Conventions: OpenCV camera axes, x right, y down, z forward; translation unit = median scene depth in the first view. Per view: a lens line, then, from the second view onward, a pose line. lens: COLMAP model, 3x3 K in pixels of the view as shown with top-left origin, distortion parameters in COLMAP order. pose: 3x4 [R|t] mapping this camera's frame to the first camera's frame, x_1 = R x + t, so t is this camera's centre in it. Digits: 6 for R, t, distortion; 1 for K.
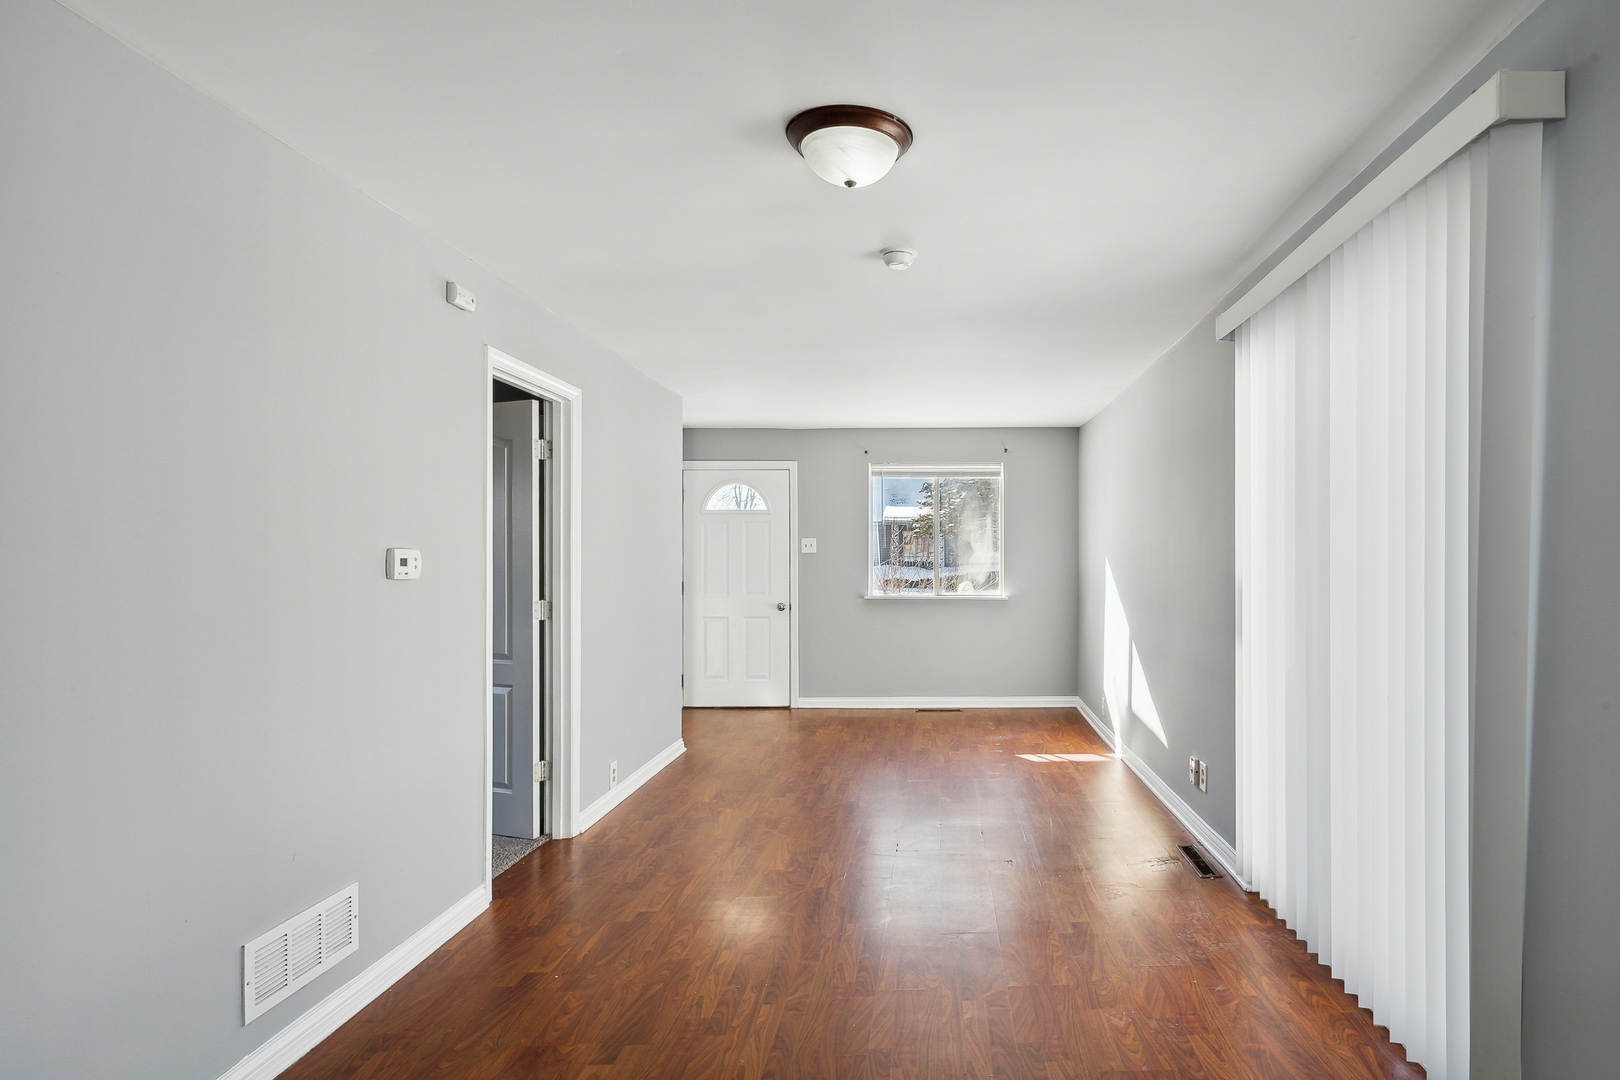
lens RADIAL K [[868.8, 0, 919.1], [0, 868.8, 543.7], [0, 0, 1]] dist [0.000071, -0.000391]
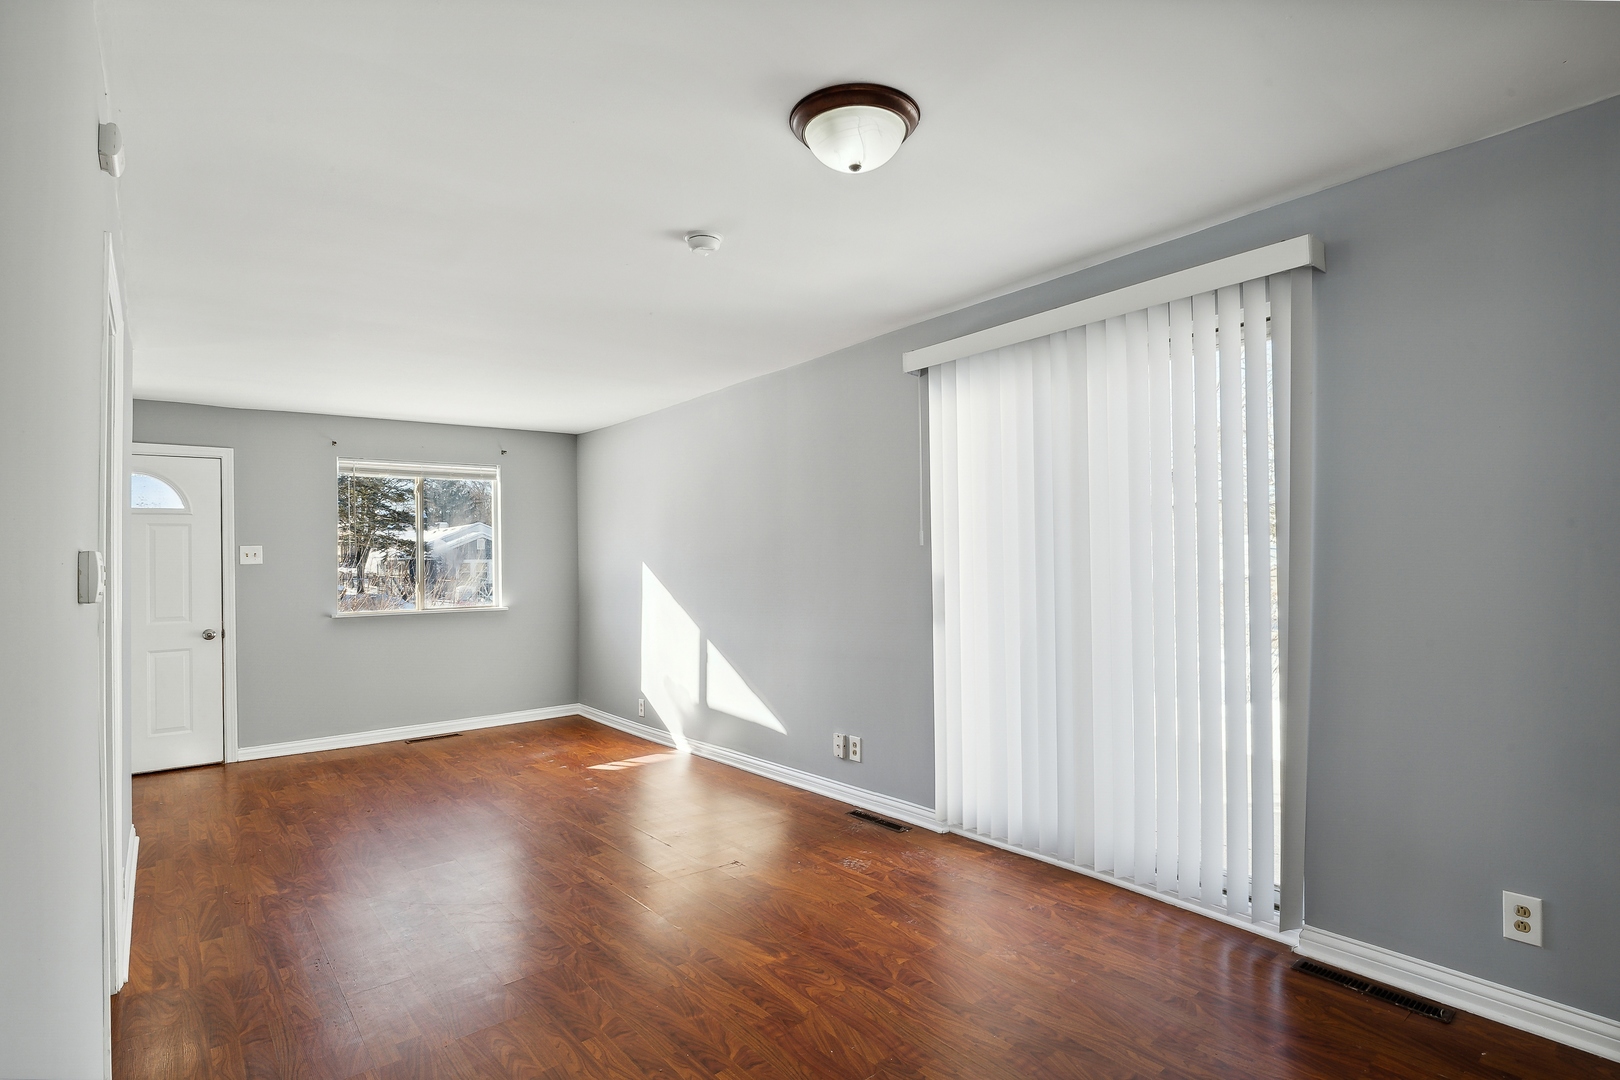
lens RADIAL K [[815.9, 0, 798.0], [0, 815.9, 533.7], [0, 0, 1]] dist [-0.008889, -0.001108]
pose [[0.773791, 0.007357, 0.633399, -0.227609], [0.008668, 0.999716, -0.022201, 0.003846], [-0.633382, 0.022669, 0.773507, 0.114157]]
